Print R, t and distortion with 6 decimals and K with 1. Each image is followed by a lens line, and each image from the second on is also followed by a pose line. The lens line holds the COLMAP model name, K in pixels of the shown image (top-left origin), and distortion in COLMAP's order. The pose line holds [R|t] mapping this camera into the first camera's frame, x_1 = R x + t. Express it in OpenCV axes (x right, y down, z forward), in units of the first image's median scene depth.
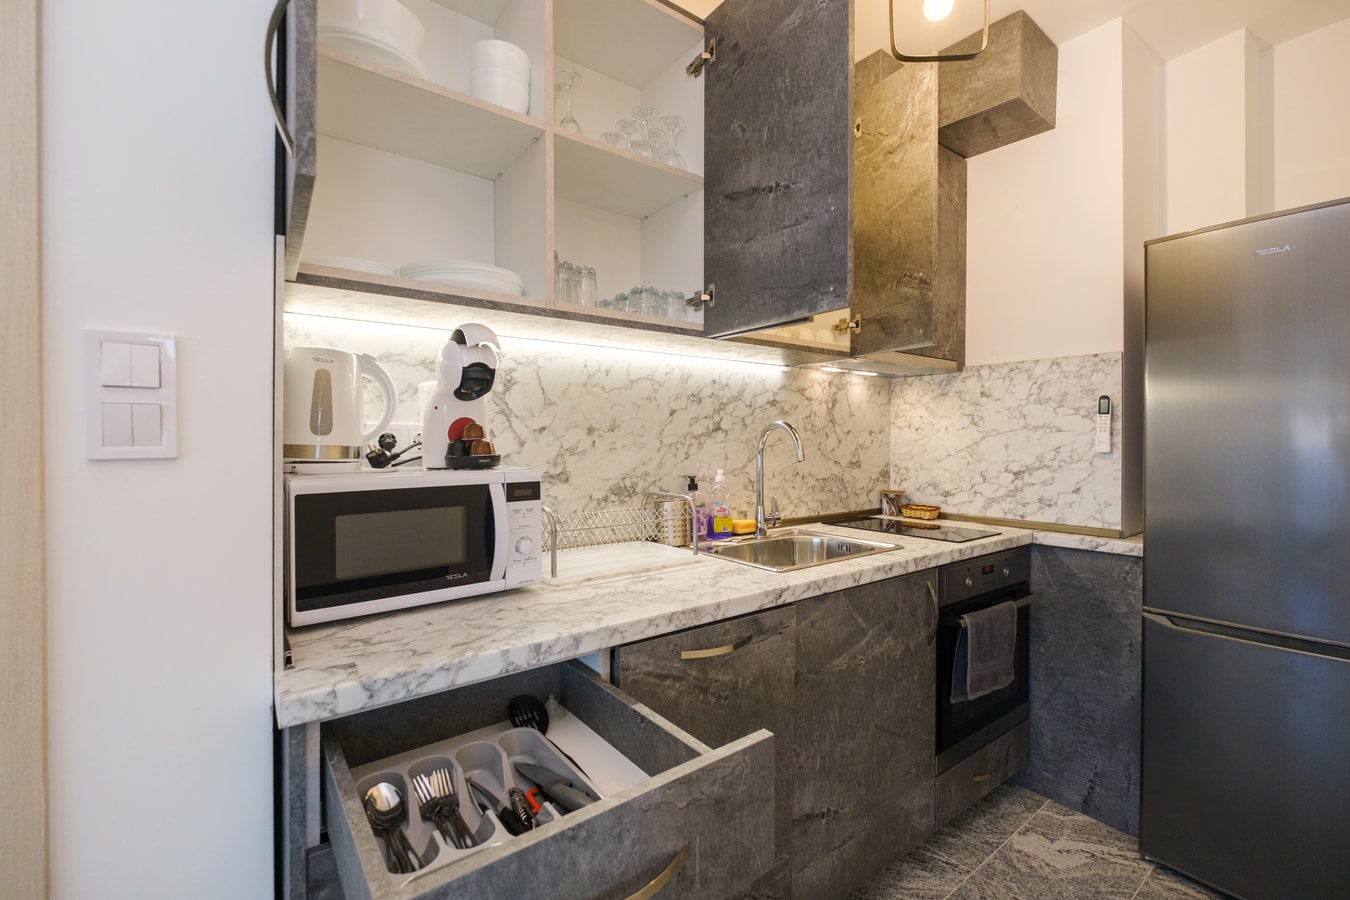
lens RADIAL K [[586.7, 0, 682.8], [0, 586.7, 446.1], [0, 0, 1]] dist [-0.000939, -0.004420]
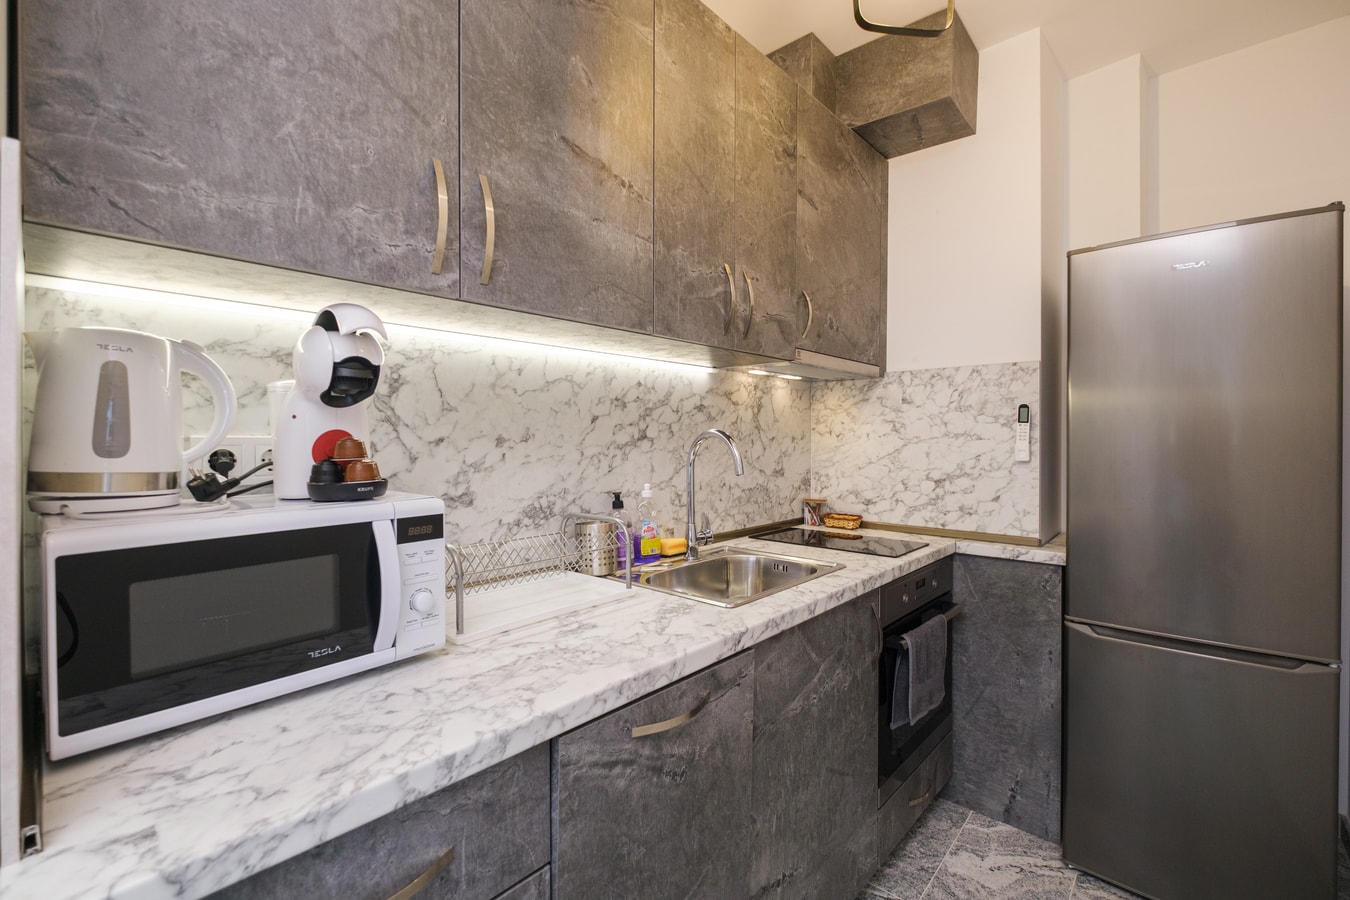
lens RADIAL K [[586.7, 0, 670.0], [0, 586.7, 447.2], [0, 0, 1]] dist [-0.000939, -0.004420]
pose [[0.986129, -0.000098, 0.165982, -0.056874], [-0.000774, 0.999986, 0.005193, -0.022646], [-0.165981, -0.005249, 0.986115, 0.143264]]
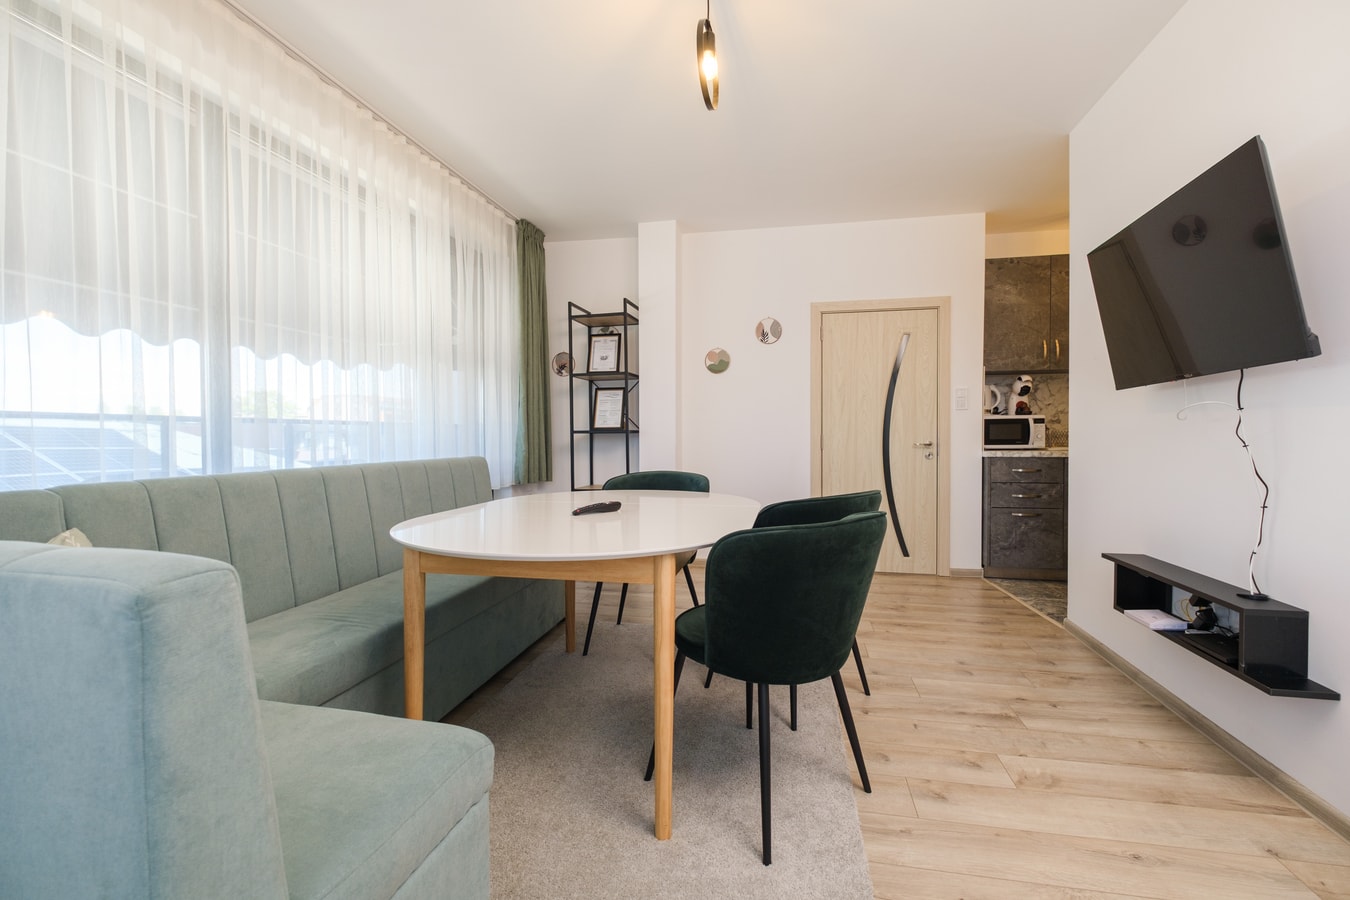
lens RADIAL K [[586.7, 0, 672.0], [0, 586.7, 445.0], [0, 0, 1]] dist [-0.000939, -0.004420]
pose [[0.647008, 0.010685, -0.762408, 0.705820], [-0.002613, 0.999927, 0.011796, 0.132096], [0.762479, -0.005639, 0.646989, -2.121052]]
